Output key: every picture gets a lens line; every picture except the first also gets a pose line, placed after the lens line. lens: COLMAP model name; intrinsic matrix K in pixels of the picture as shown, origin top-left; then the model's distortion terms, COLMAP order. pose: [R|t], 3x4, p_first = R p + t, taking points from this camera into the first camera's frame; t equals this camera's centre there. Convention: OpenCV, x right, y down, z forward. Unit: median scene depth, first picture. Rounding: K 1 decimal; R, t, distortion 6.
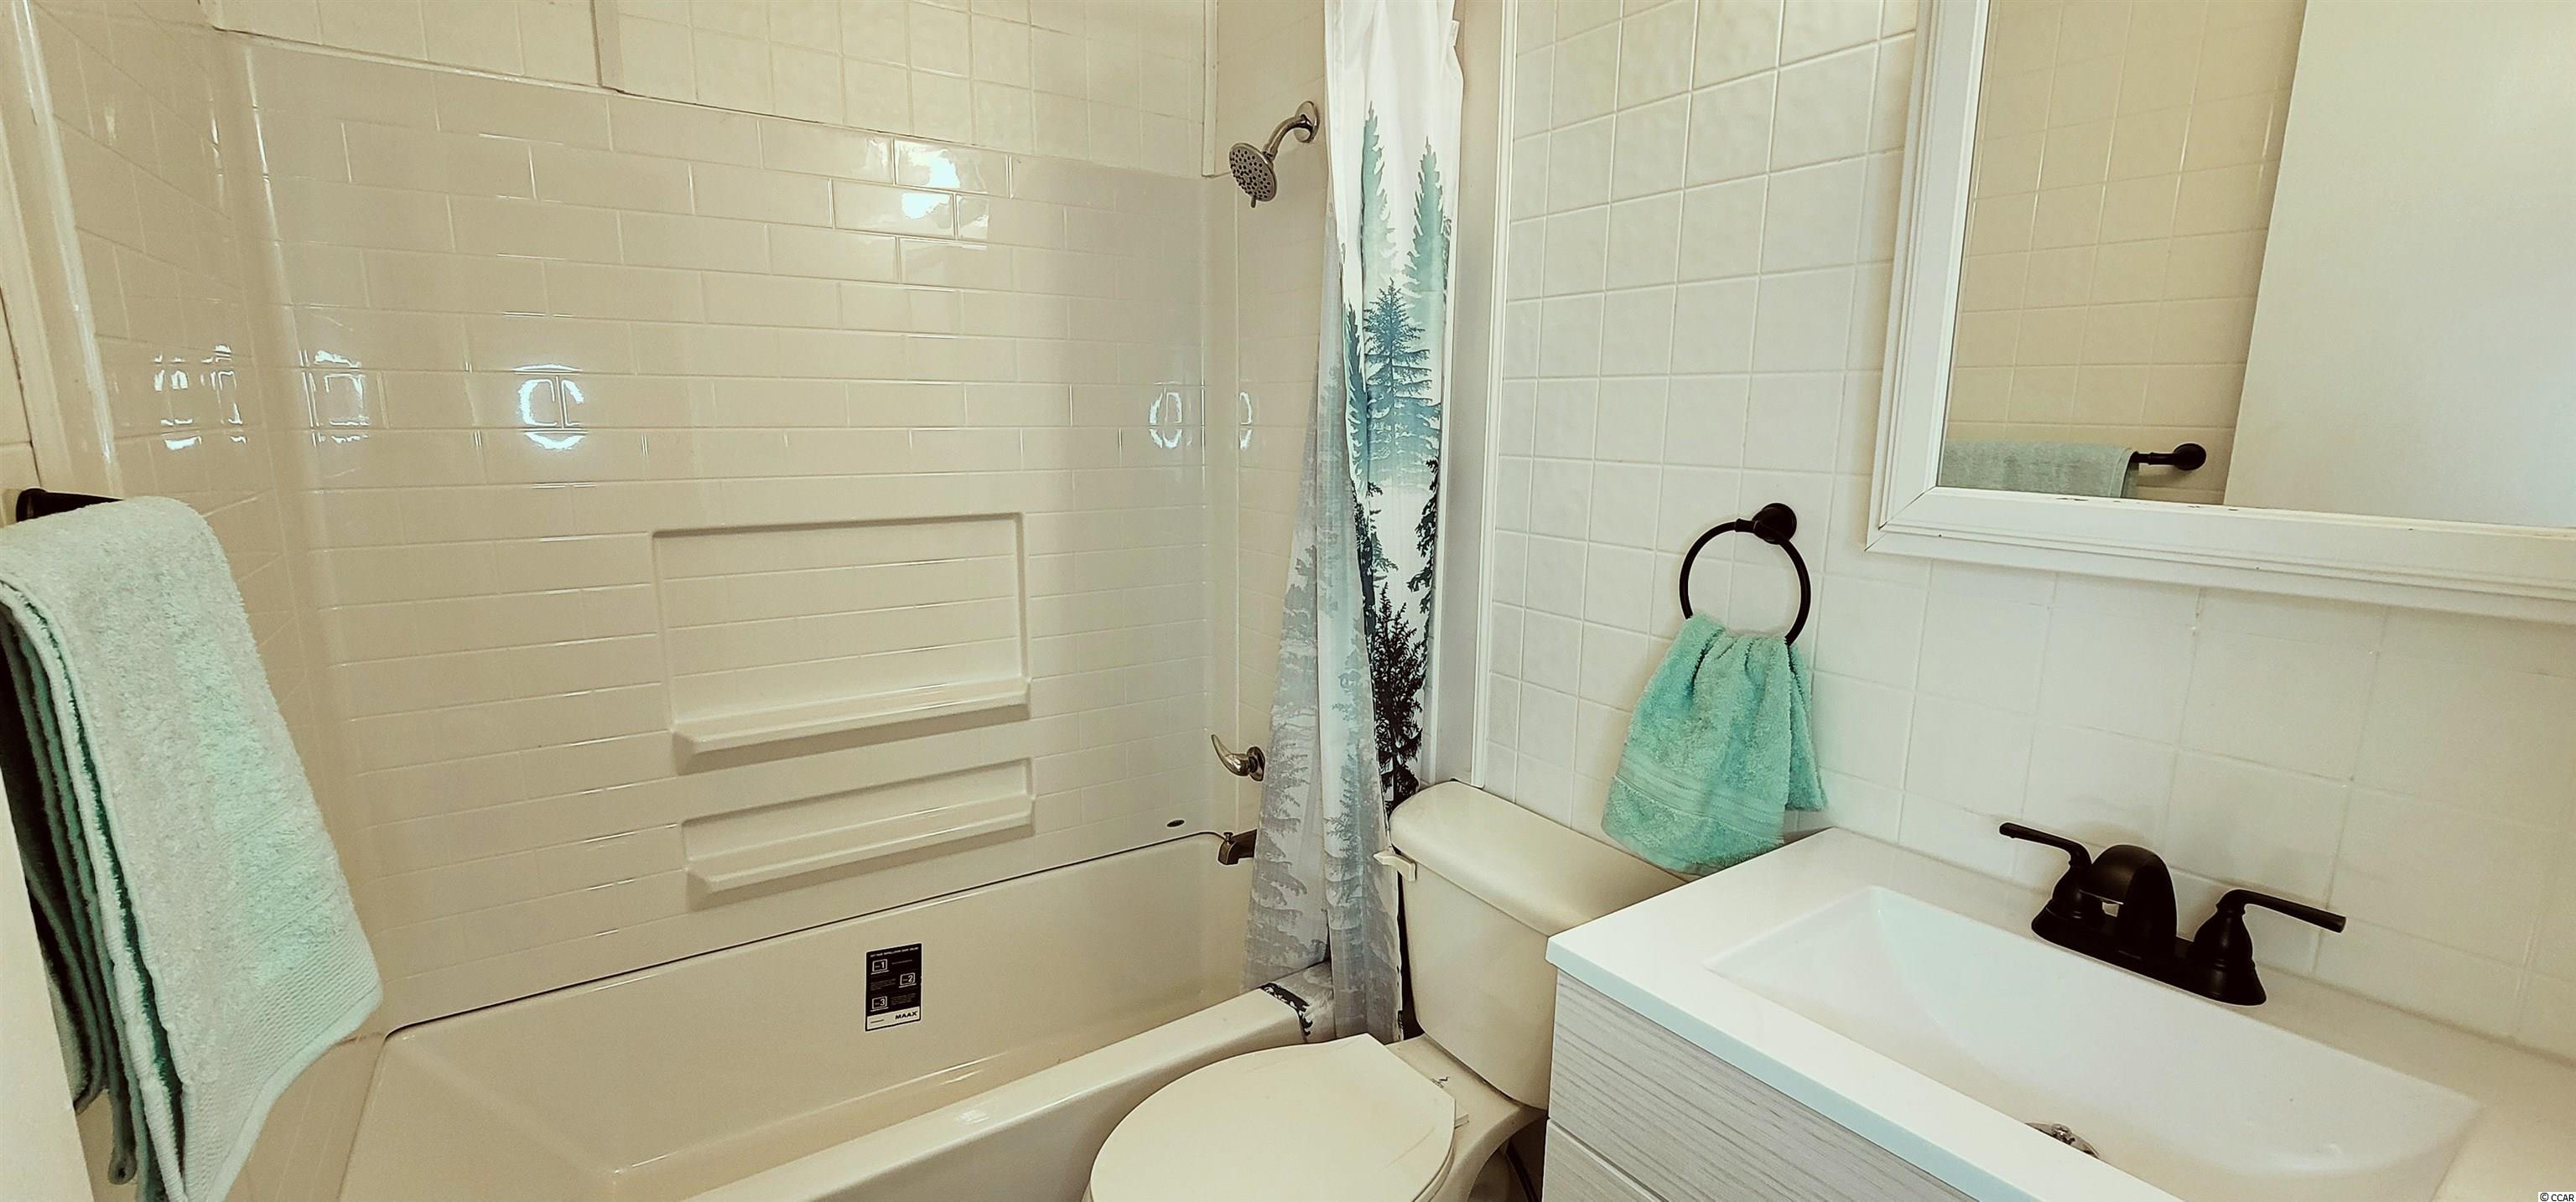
lens RADIAL K [[1059.0, 0, 1285.5], [0, 1059.0, 606.5], [0, 0, 1]] dist [-0.003486, 0.000627]
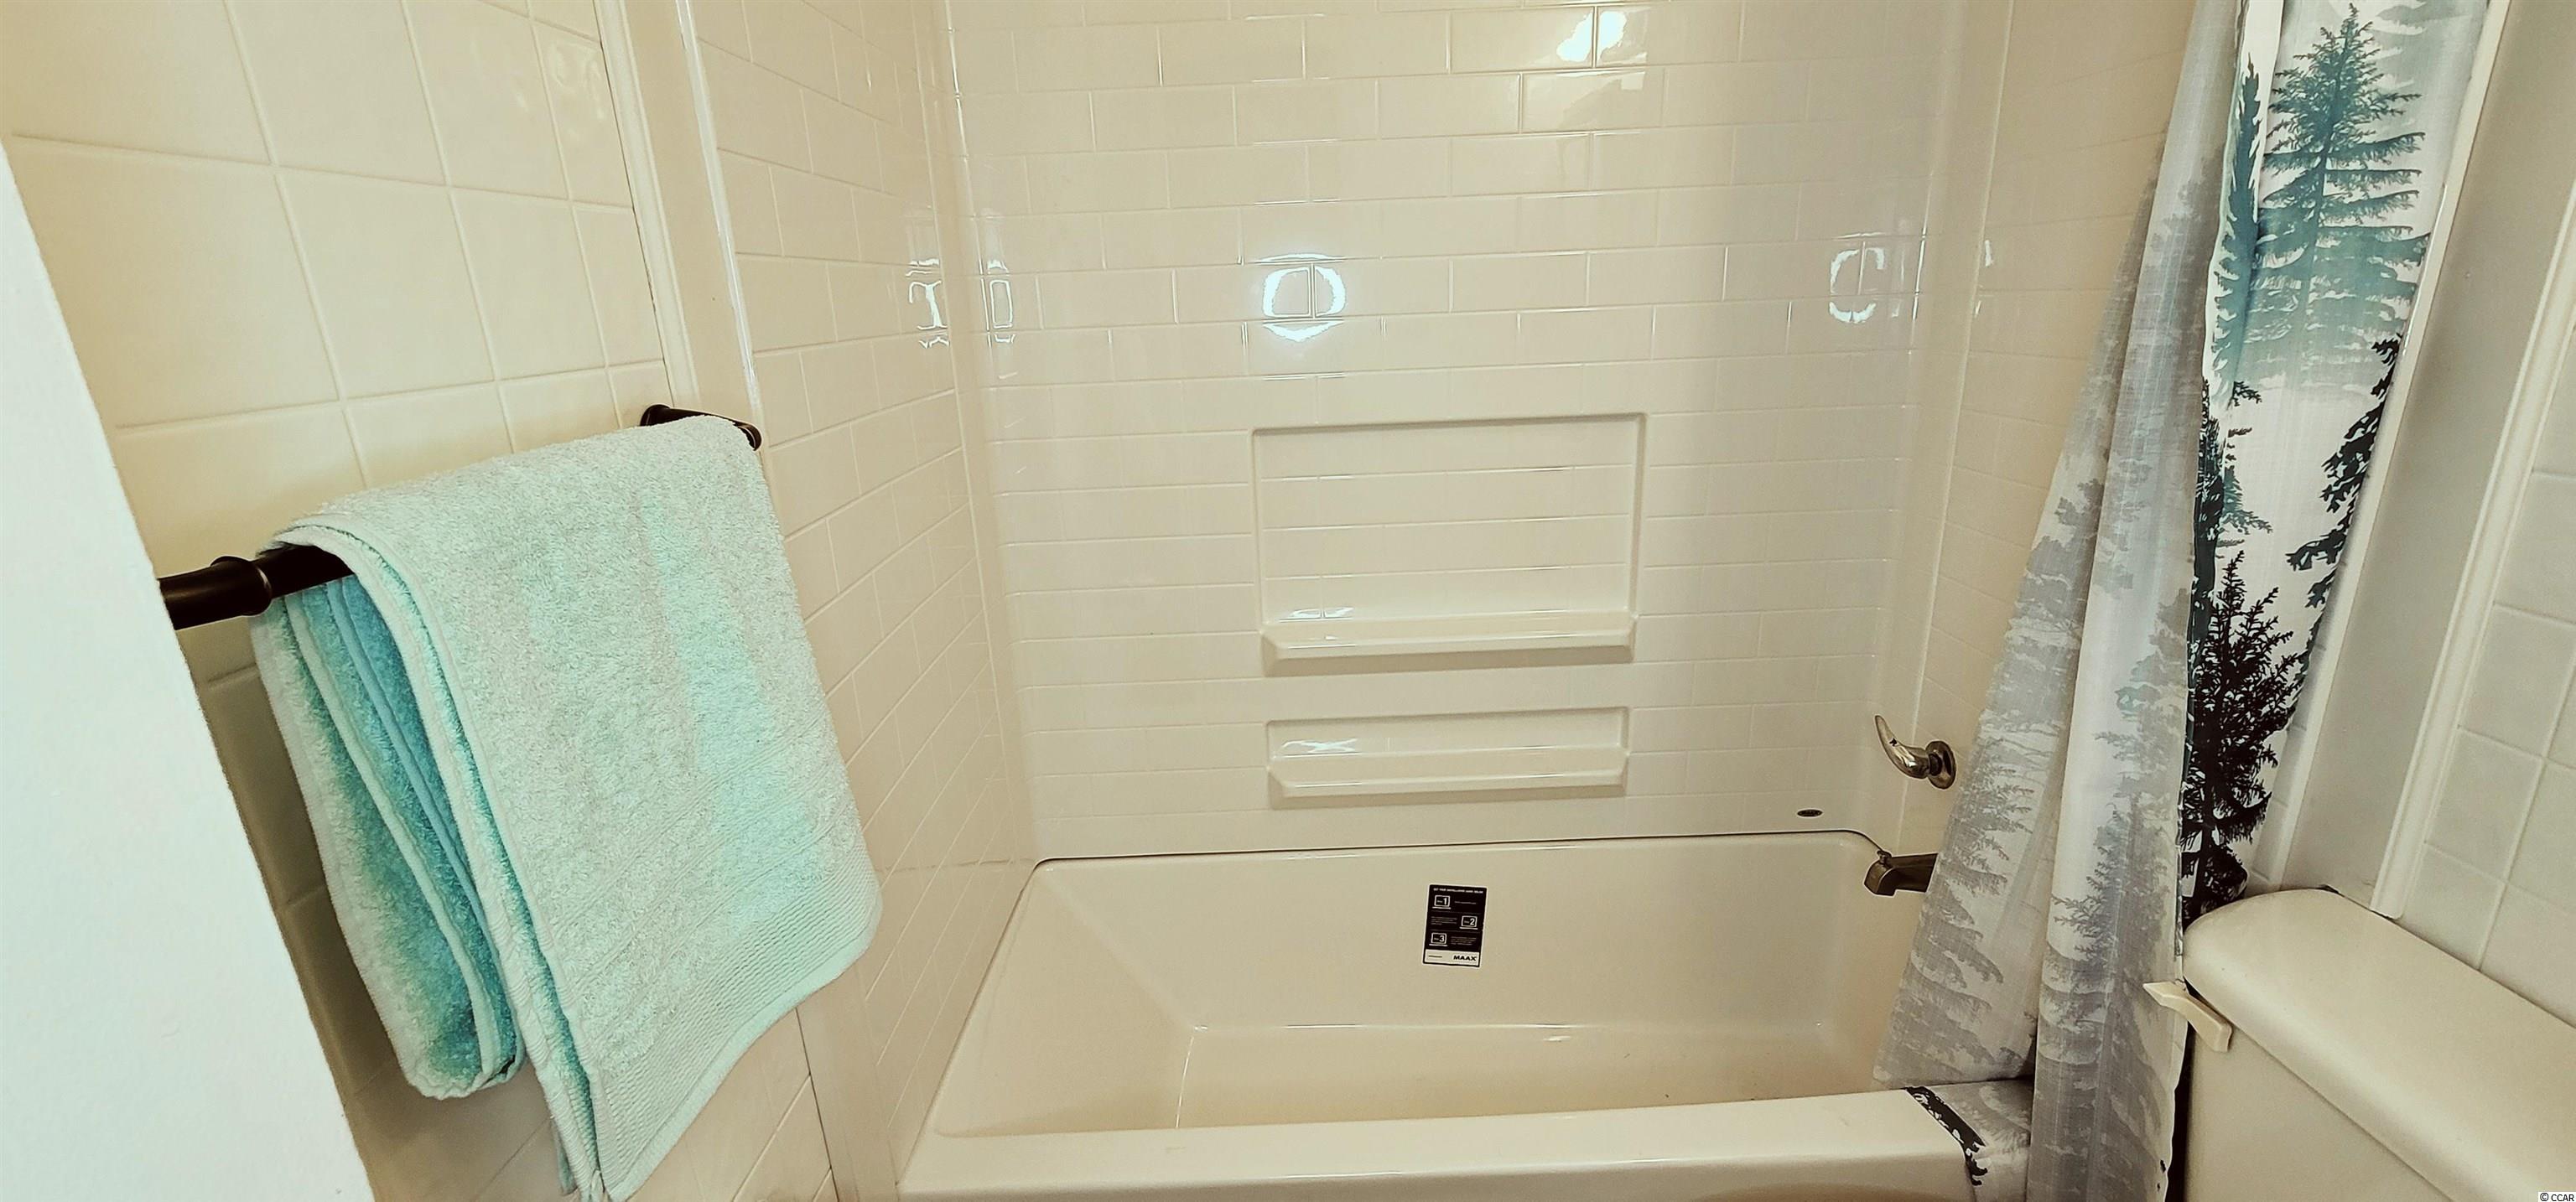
lens RADIAL K [[1059.0, 0, 1285.5], [0, 1059.0, 606.5], [0, 0, 1]] dist [-0.003486, 0.000627]
pose [[0.830075, 0.118682, -0.544877, -0.023181], [-0.056911, 0.990018, 0.128941, -0.037077], [0.554741, -0.076021, 0.828543, 0.200301]]
